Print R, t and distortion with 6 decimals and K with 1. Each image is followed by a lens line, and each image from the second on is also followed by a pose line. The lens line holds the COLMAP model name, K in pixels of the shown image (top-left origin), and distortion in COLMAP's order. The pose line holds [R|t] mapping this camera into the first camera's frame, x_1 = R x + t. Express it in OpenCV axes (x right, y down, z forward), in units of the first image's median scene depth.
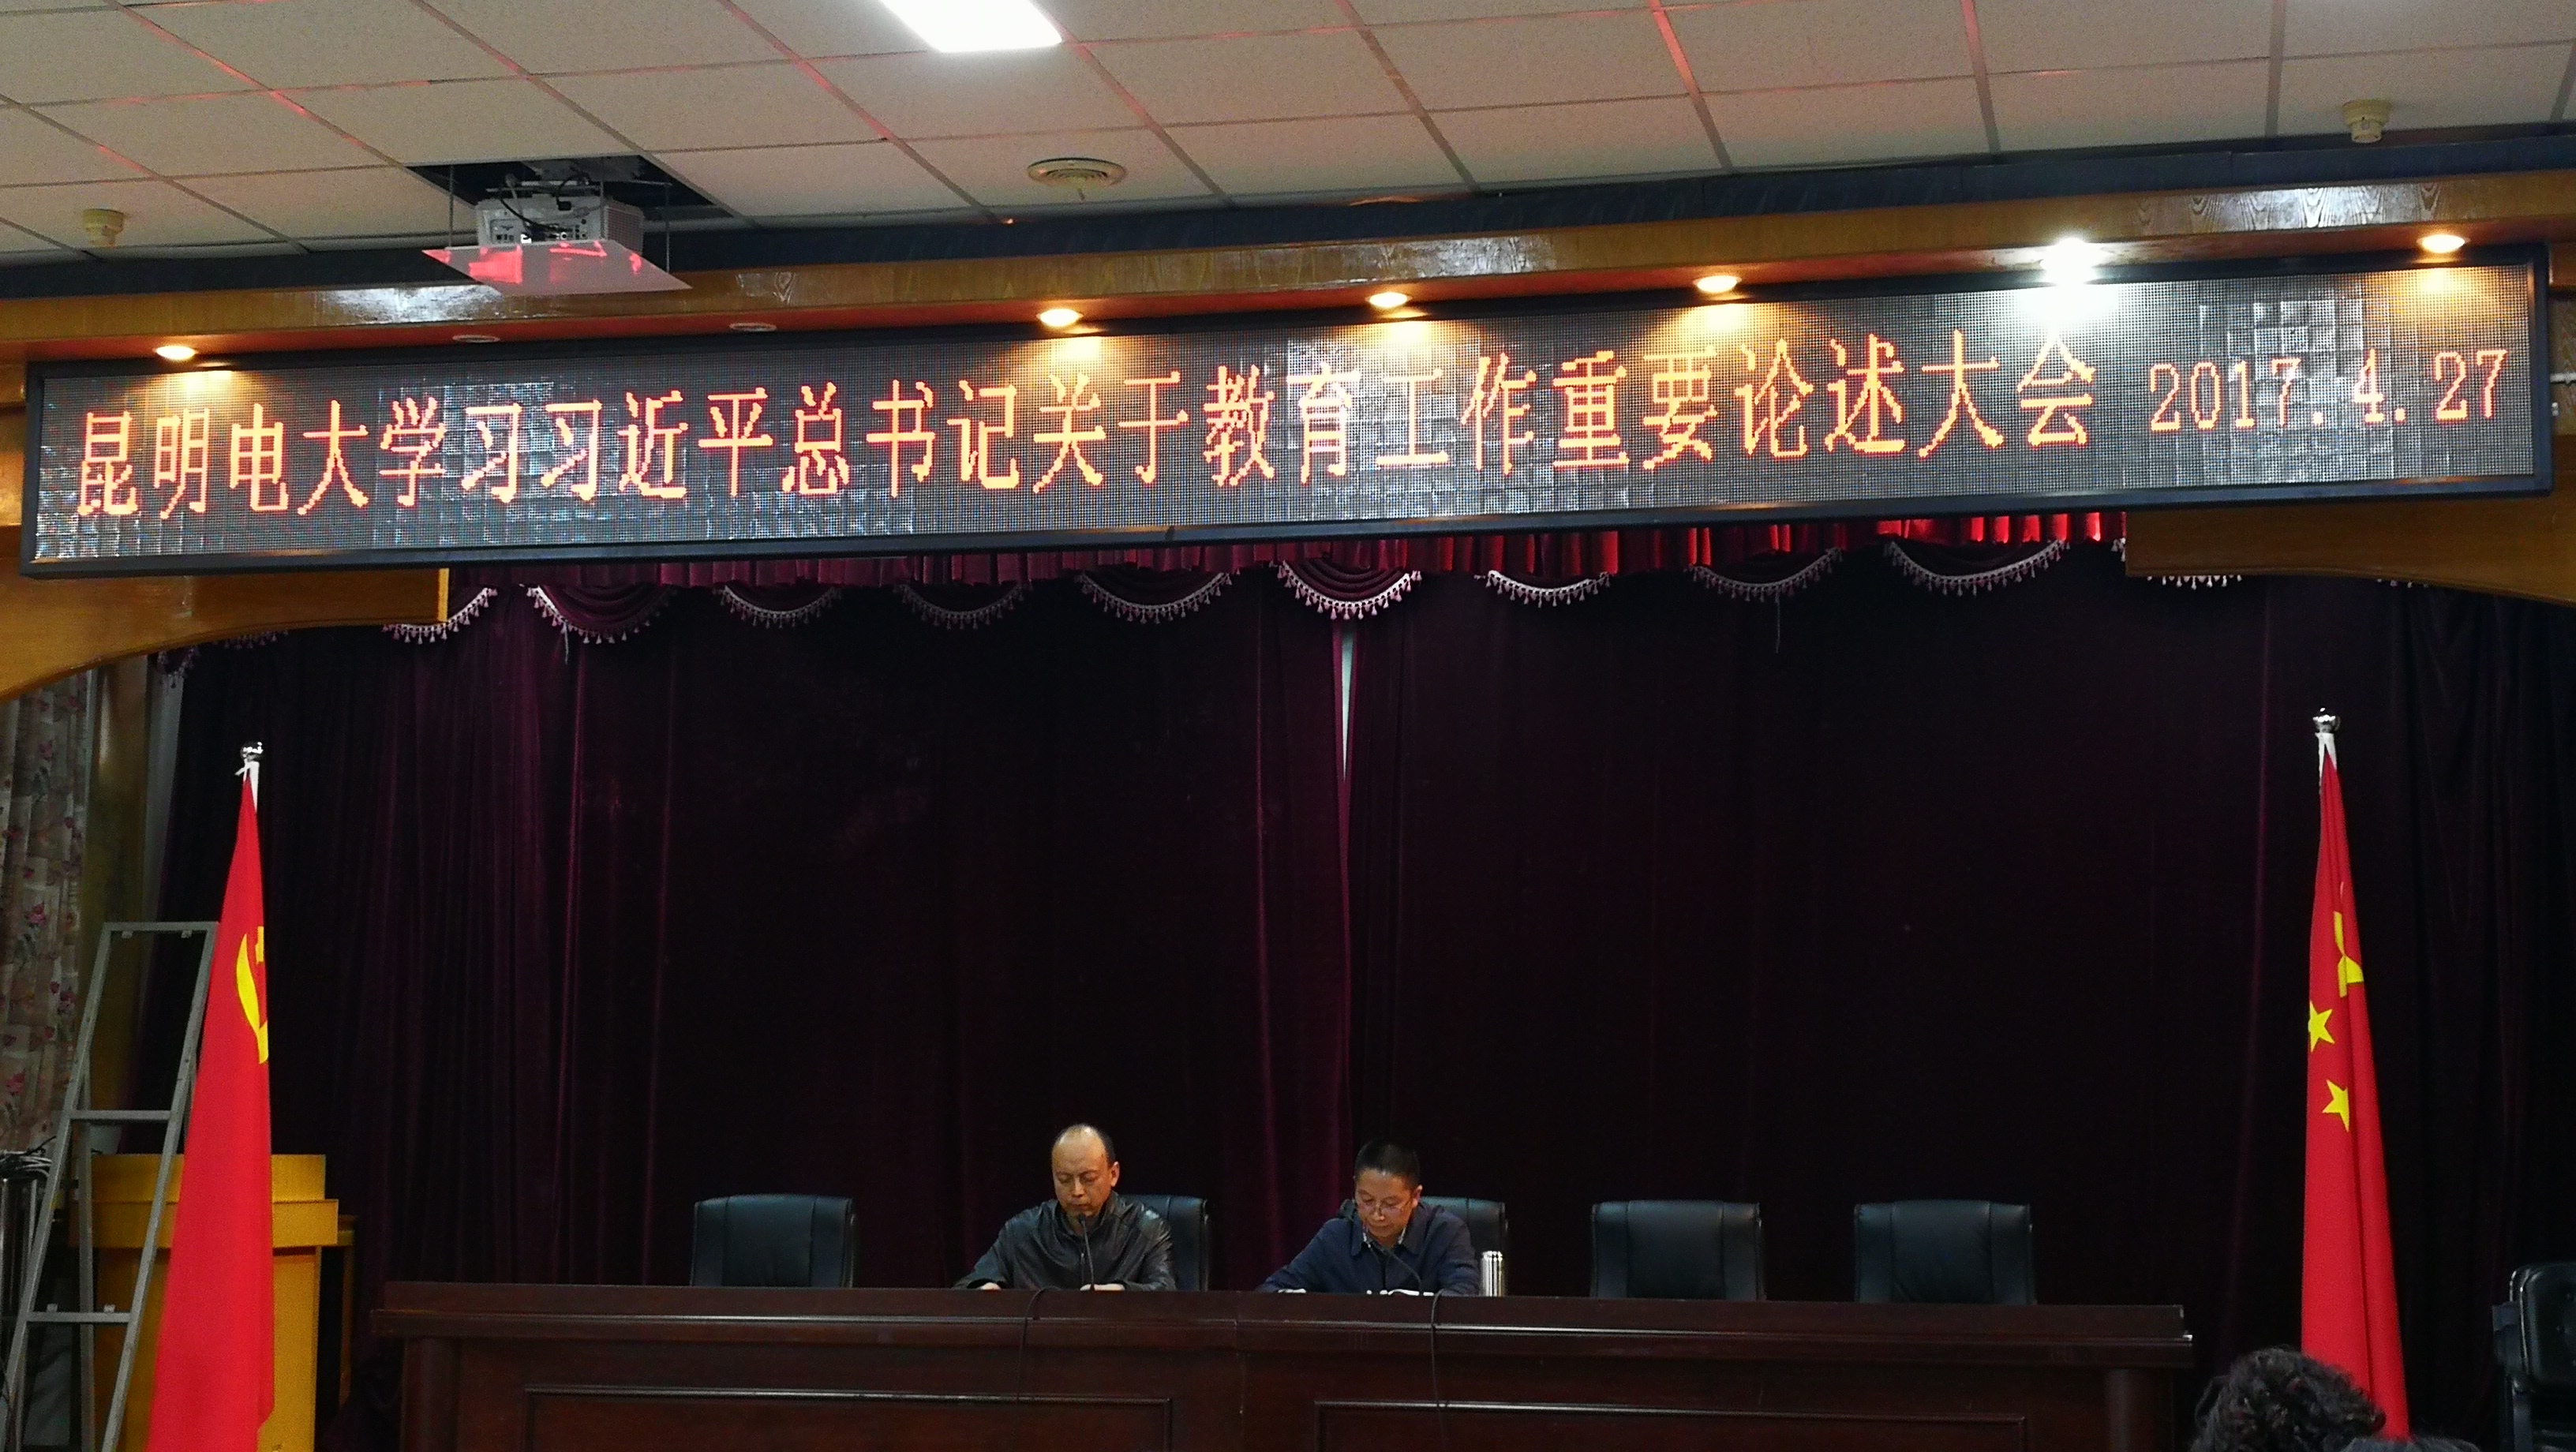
lens RADIAL K [[3832.3, 0, 1288.0], [0, 3832.3, 726.0], [0, 0, 1]] dist [0.295496, -1.234609]
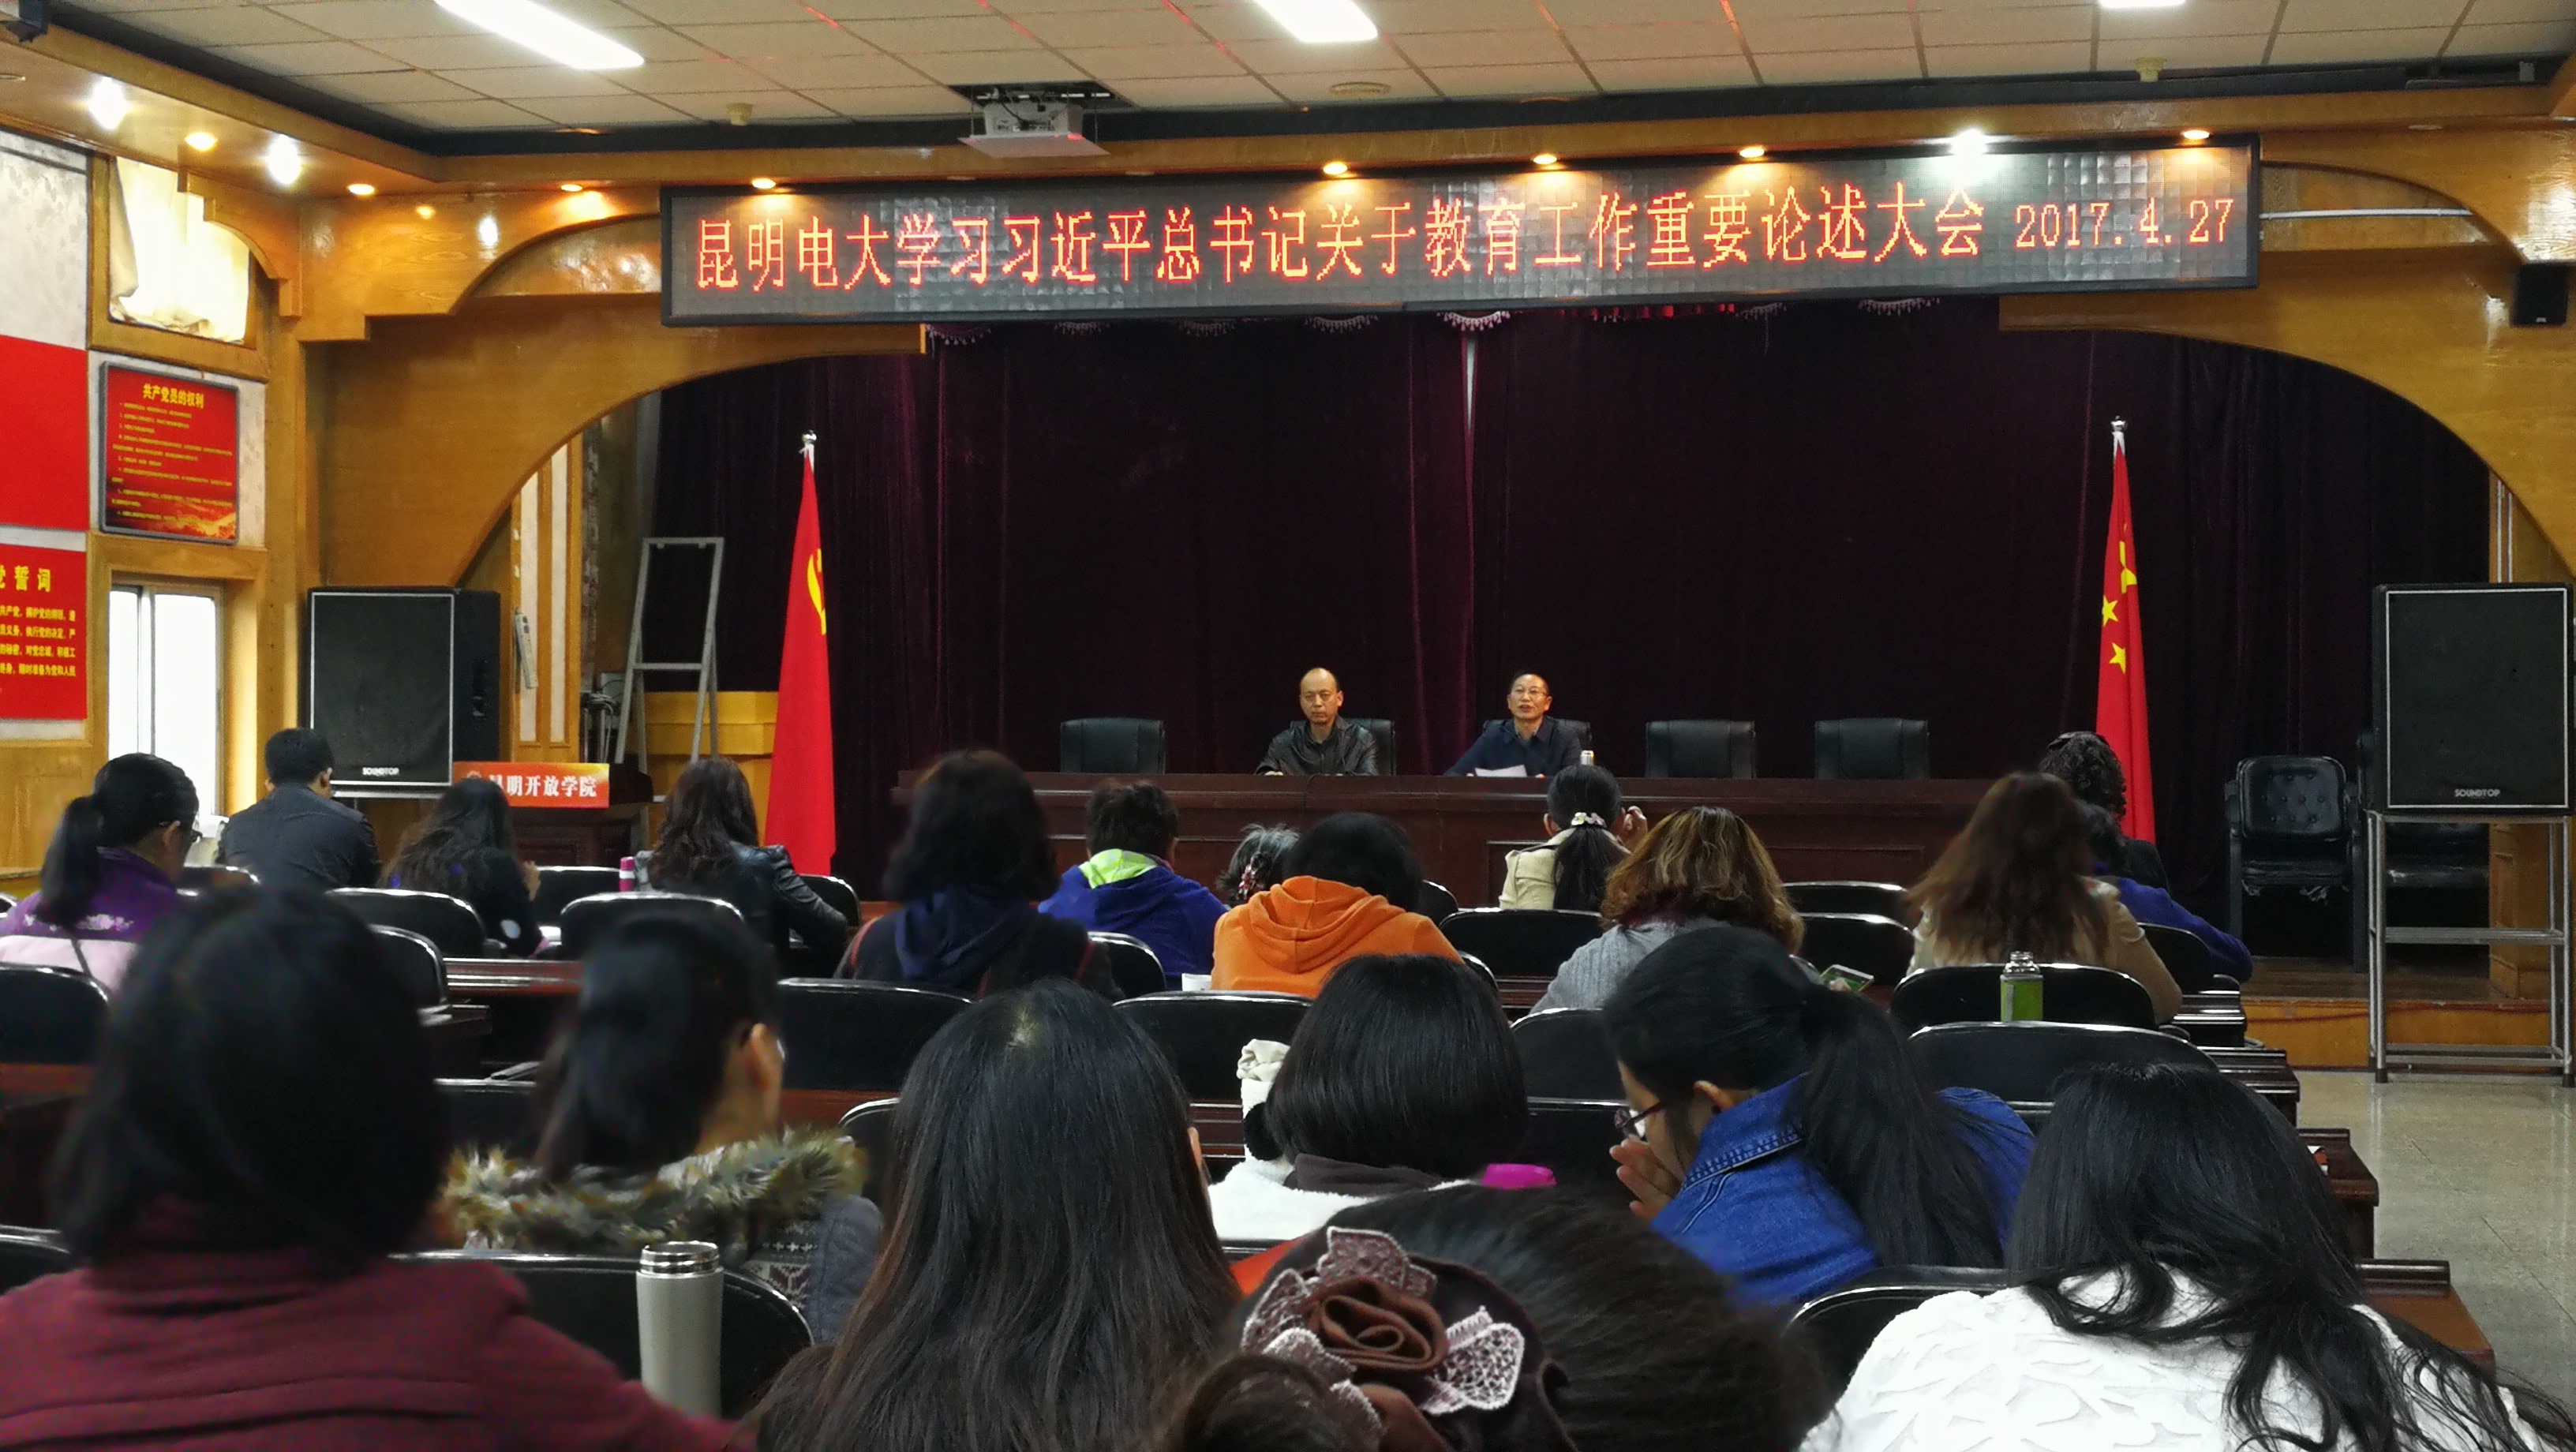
lens RADIAL K [[3469.5, 0, 1288.0], [0, 3469.5, 726.0], [0, 0, 1]] dist [0.120503, -0.124551]
pose [[0.999898, -0.002987, 0.013945, -0.100129], [0.001284, 0.992706, 0.120554, -0.051271], [-0.014204, -0.120524, 0.992609, -0.455265]]
